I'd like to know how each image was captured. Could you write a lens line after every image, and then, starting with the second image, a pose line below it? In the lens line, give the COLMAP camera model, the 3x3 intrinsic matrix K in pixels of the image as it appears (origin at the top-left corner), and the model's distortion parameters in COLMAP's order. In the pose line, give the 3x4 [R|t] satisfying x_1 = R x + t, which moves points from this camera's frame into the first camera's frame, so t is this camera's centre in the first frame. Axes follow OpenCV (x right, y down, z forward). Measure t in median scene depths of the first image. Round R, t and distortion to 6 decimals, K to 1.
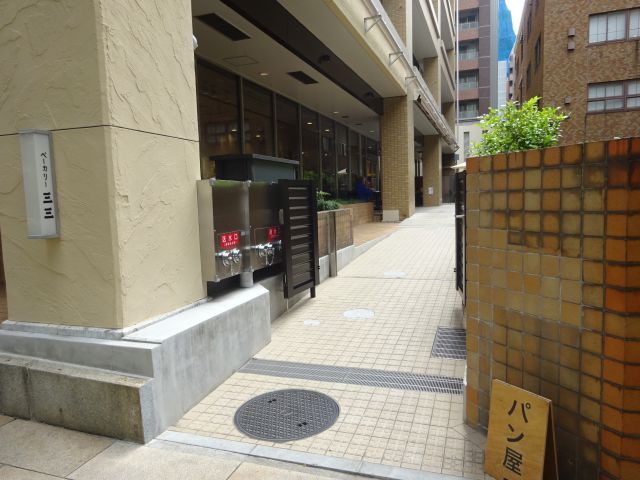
lens RADIAL K [[470.1, 0, 317.7], [0, 470.1, 238.6], [0, 0, 1]] dist [-0.004362, -0.000628]
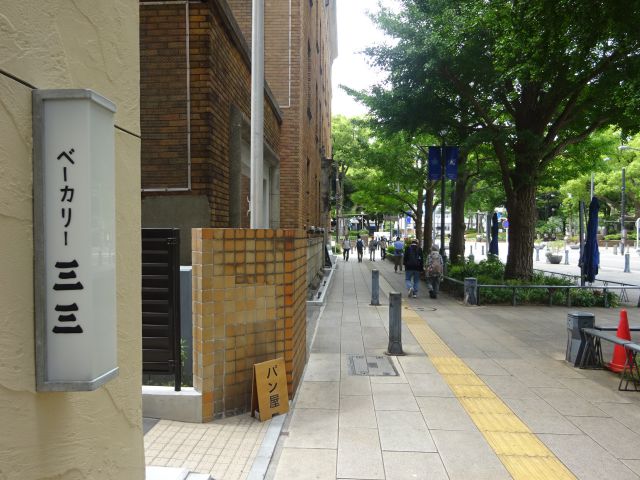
lens RADIAL K [[470.1, 0, 318.4], [0, 470.1, 238.2], [0, 0, 1]] dist [-0.004362, -0.000628]
pose [[-0.277176, 0.019648, 0.960618, -1.296244], [0.084063, 0.996453, 0.003875, -0.134183], [-0.957135, 0.081827, -0.277844, 1.214498]]
